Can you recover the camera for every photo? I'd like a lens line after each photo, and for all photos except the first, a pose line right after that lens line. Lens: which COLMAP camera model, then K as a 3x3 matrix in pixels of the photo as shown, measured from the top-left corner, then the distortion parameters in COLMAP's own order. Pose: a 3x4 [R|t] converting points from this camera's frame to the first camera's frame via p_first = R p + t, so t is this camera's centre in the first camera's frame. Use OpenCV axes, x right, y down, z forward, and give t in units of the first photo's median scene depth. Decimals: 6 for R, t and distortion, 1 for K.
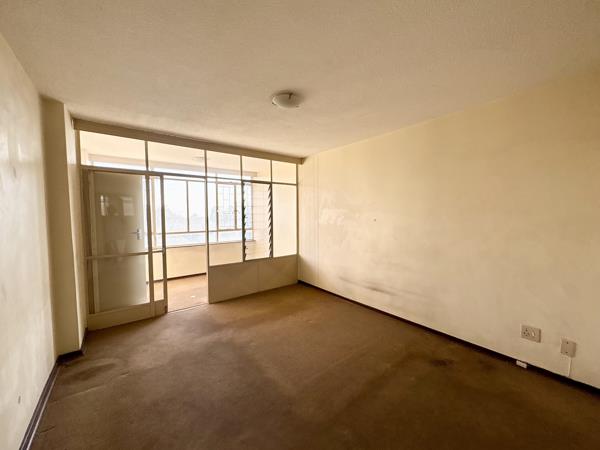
lens RADIAL K [[237.6, 0, 300.0], [0, 237.6, 225.0], [0, 0, 1]] dist [-0.002129, 0.000179]
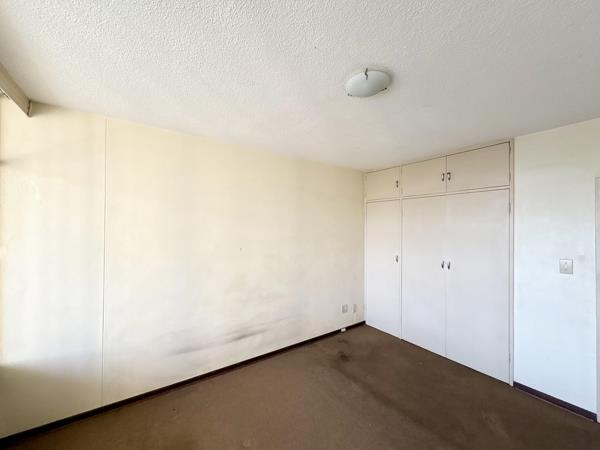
lens RADIAL K [[237.6, 0, 300.0], [0, 237.6, 225.0], [0, 0, 1]] dist [-0.002129, 0.000179]
pose [[0.022913, 0.020016, 0.999537, -0.548094], [0.032671, 0.999251, -0.020759, -0.087915], [-0.999203, 0.033131, 0.022242, 0.912585]]
